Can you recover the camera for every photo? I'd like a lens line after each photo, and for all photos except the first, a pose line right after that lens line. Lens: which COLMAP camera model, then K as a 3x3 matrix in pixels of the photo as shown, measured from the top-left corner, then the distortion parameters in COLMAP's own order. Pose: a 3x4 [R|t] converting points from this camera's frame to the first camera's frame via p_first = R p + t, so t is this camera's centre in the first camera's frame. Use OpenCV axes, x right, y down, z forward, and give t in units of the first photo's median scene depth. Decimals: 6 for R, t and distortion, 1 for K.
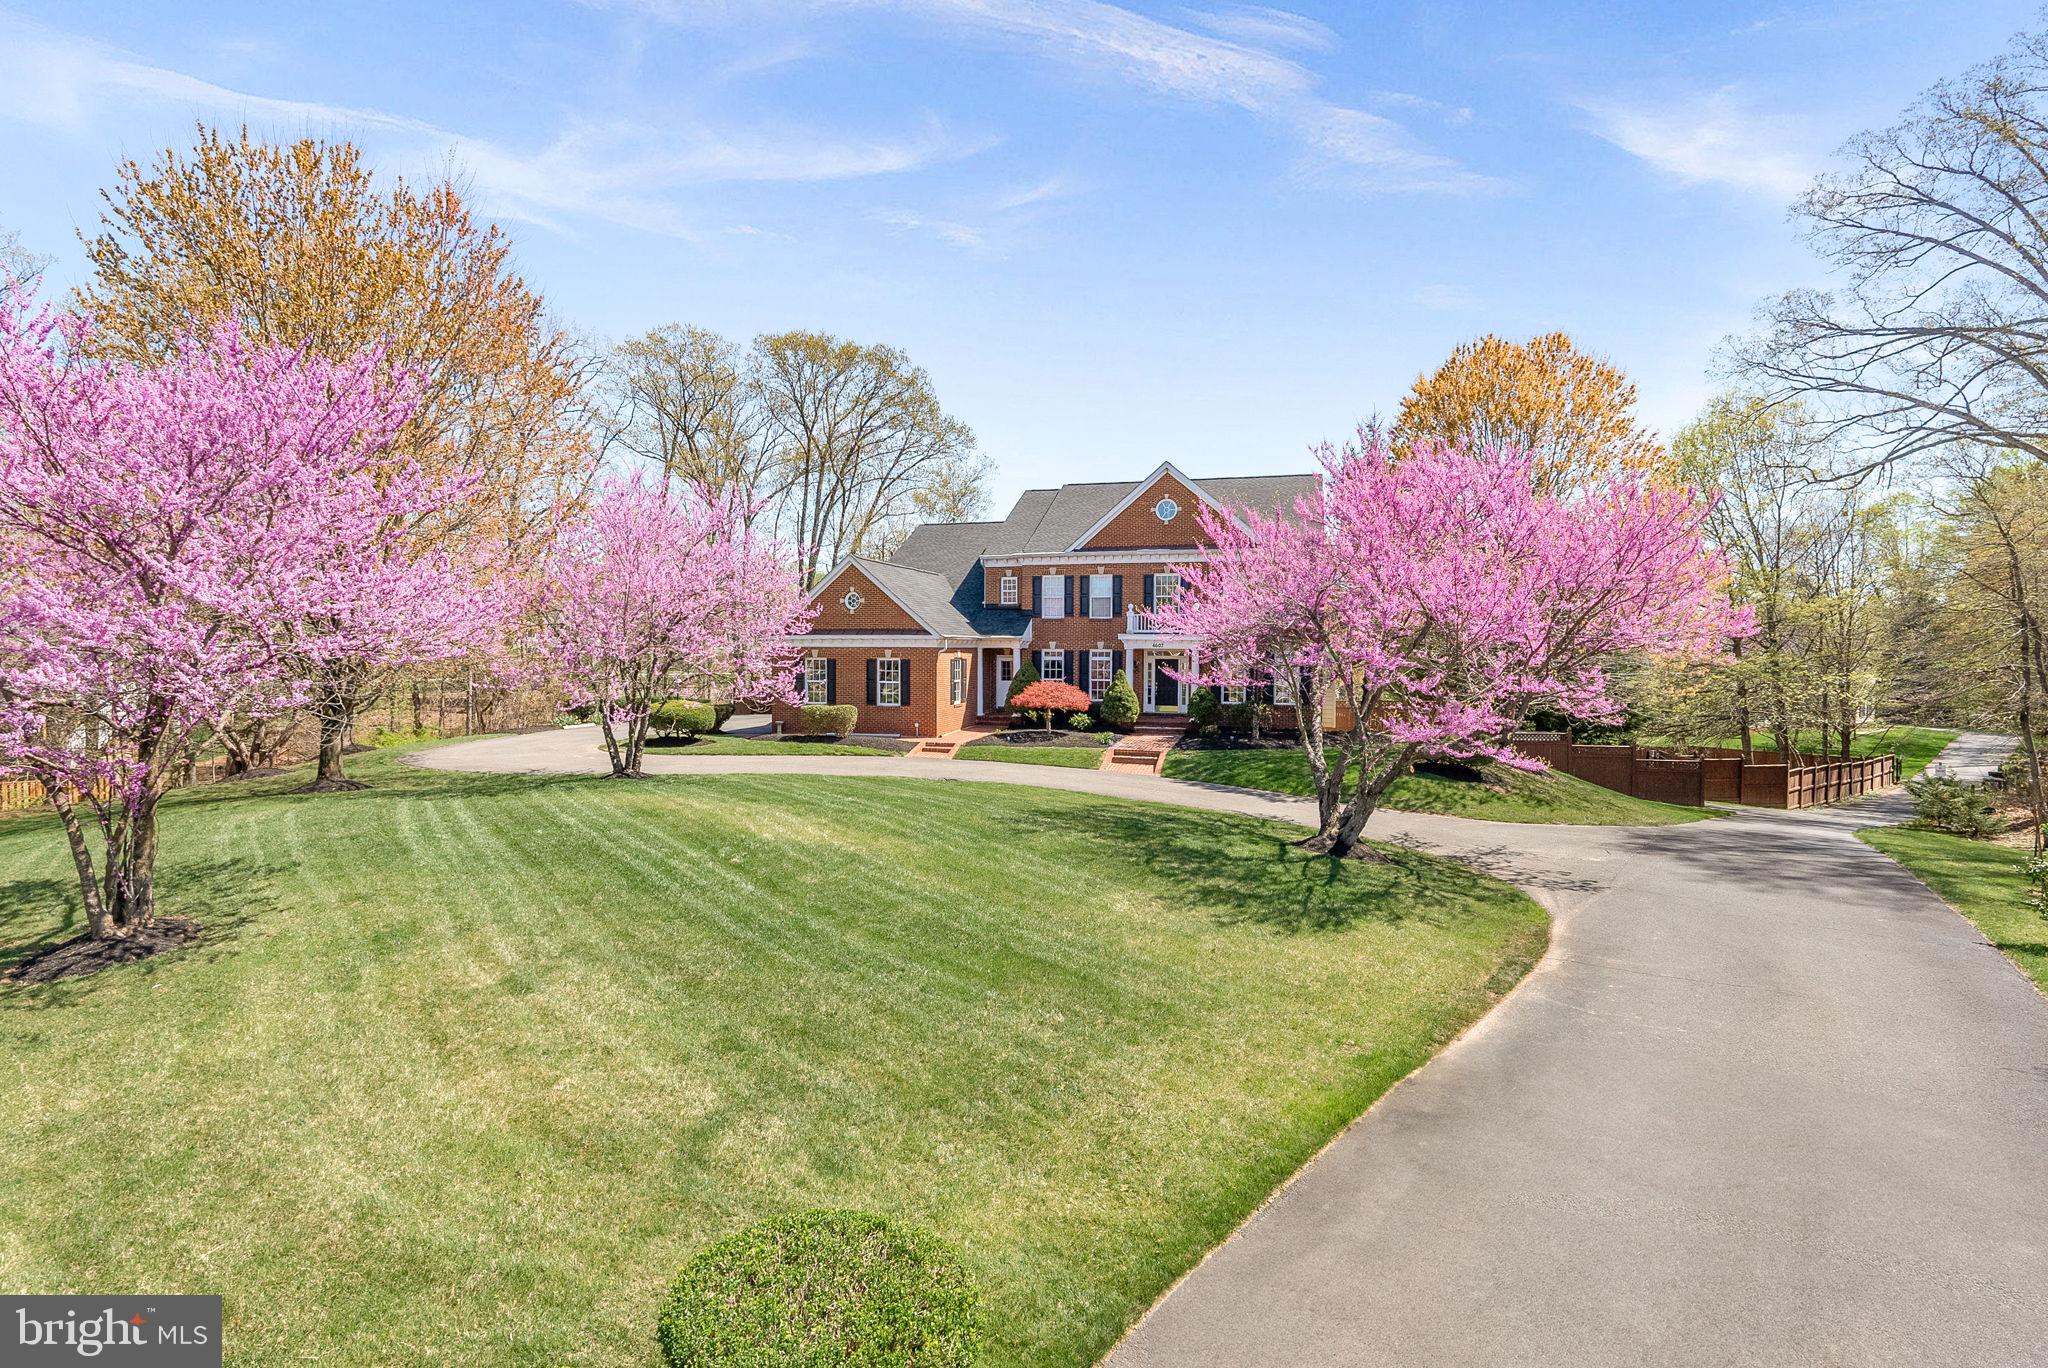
lens RADIAL K [[954.3, 0, 1025.5], [0, 954.3, 674.4], [0, 0, 1]] dist [-0.001331, 0.001348]
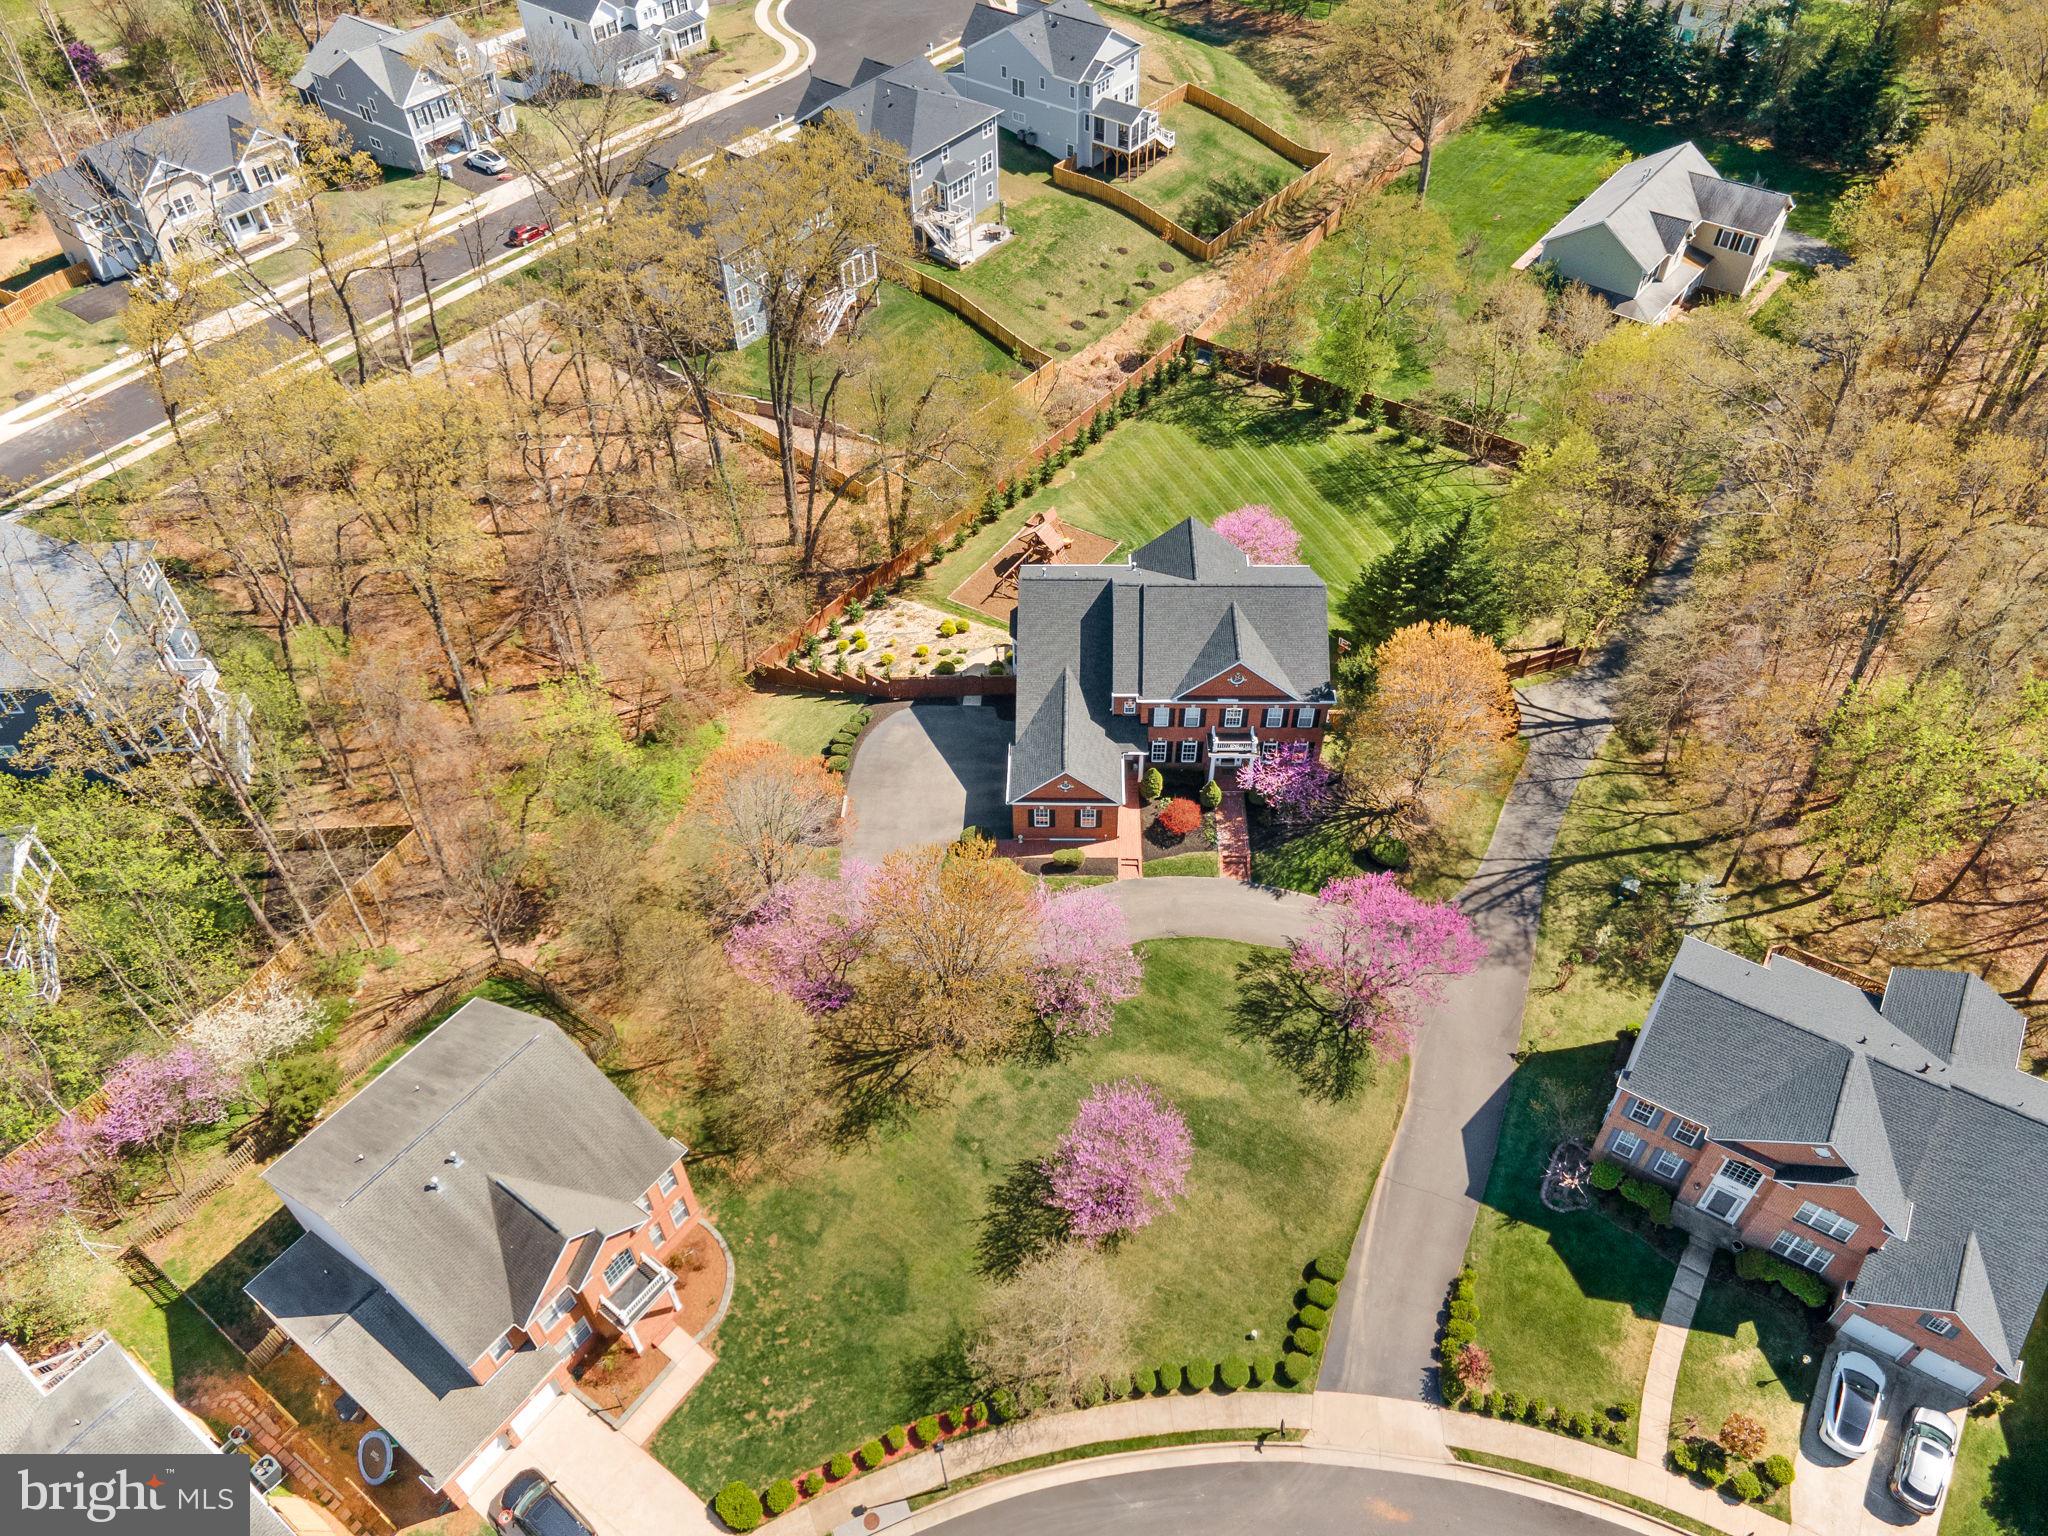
lens RADIAL K [[1465.8, 0, 1045.0], [0, 1465.8, 702.5], [0, 0, 1]] dist [0.043316, 0.010649]
pose [[0.967485, -0.186611, 0.170732, -0.629674], [0.026610, 0.746373, 0.664996, -1.908415], [-0.251526, -0.638830, 0.727070, -0.776267]]
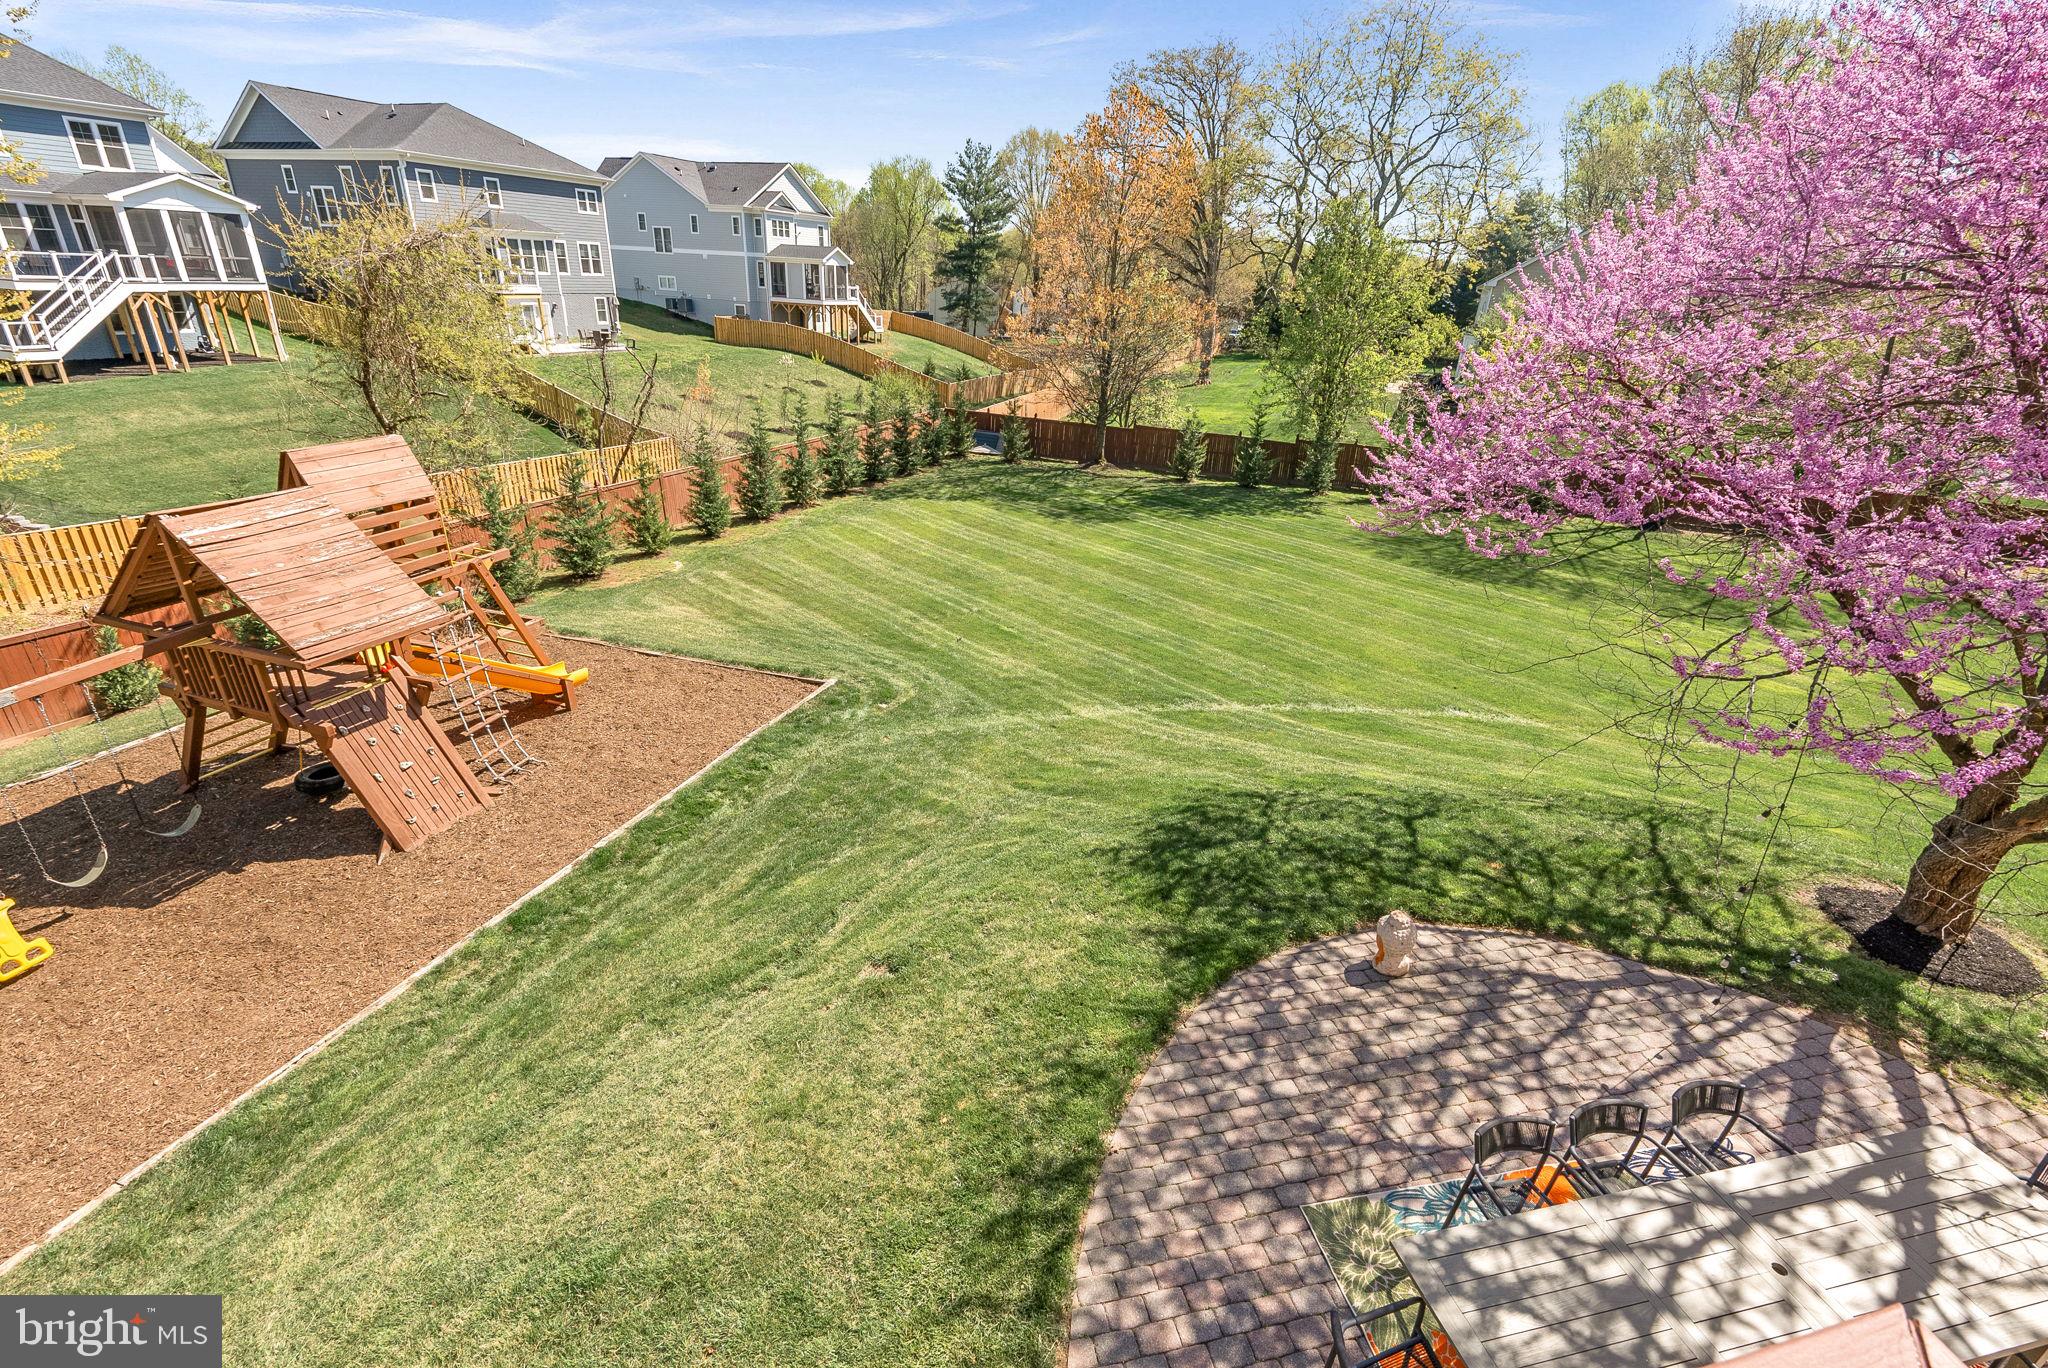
lens RADIAL K [[954.3, 0, 1016.4], [0, 954.3, 685.7], [0, 0, 1]] dist [-0.001331, 0.001348]
pose [[0.882491, -0.161455, 0.441750, 0.100069], [-0.026673, 0.920541, 0.389733, -0.015409], [-0.469573, -0.355719, 0.808063, 1.585611]]
